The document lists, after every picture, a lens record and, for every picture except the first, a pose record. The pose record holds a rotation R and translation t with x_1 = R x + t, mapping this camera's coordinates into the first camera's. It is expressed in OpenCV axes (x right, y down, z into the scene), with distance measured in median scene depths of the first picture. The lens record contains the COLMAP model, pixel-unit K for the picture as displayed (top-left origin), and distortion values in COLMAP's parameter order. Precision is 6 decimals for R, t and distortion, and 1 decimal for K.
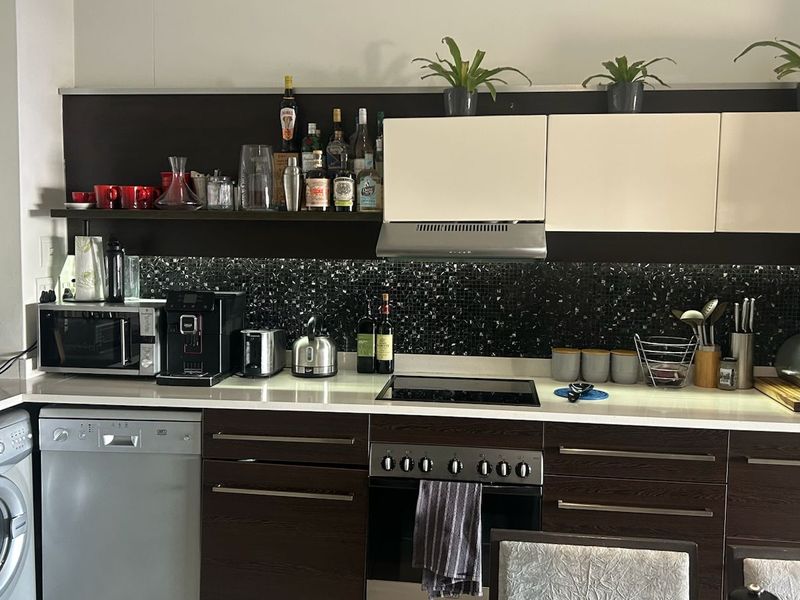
lens RADIAL K [[798.1, 0, 403.1], [0, 798.1, 294.9], [0, 0, 1]] dist [0.192283, -0.472625]
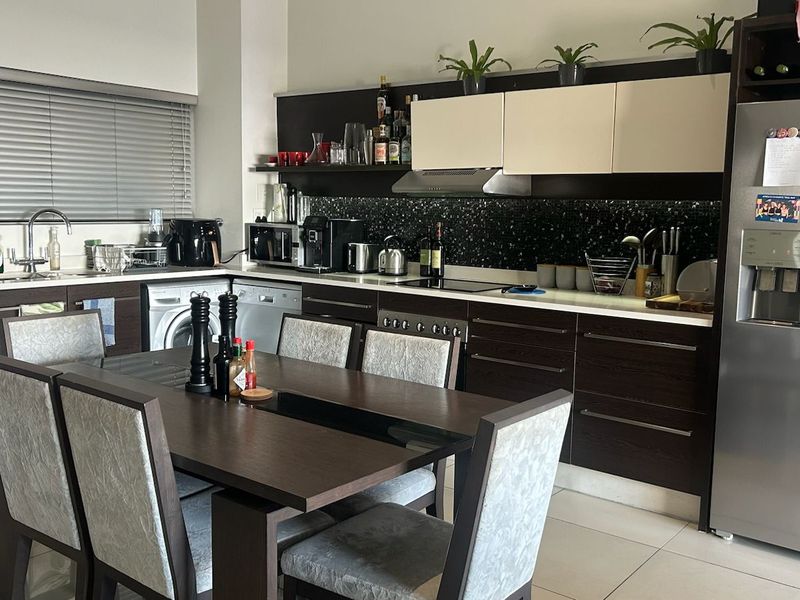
lens RADIAL K [[798.1, 0, 403.1], [0, 798.1, 294.9], [0, 0, 1]] dist [0.192283, -0.472625]
pose [[0.852433, 0.063972, -0.518908, 0.706431], [-0.048751, 0.997888, 0.042935, 0.073433], [0.520558, -0.011302, 0.853751, -0.281016]]
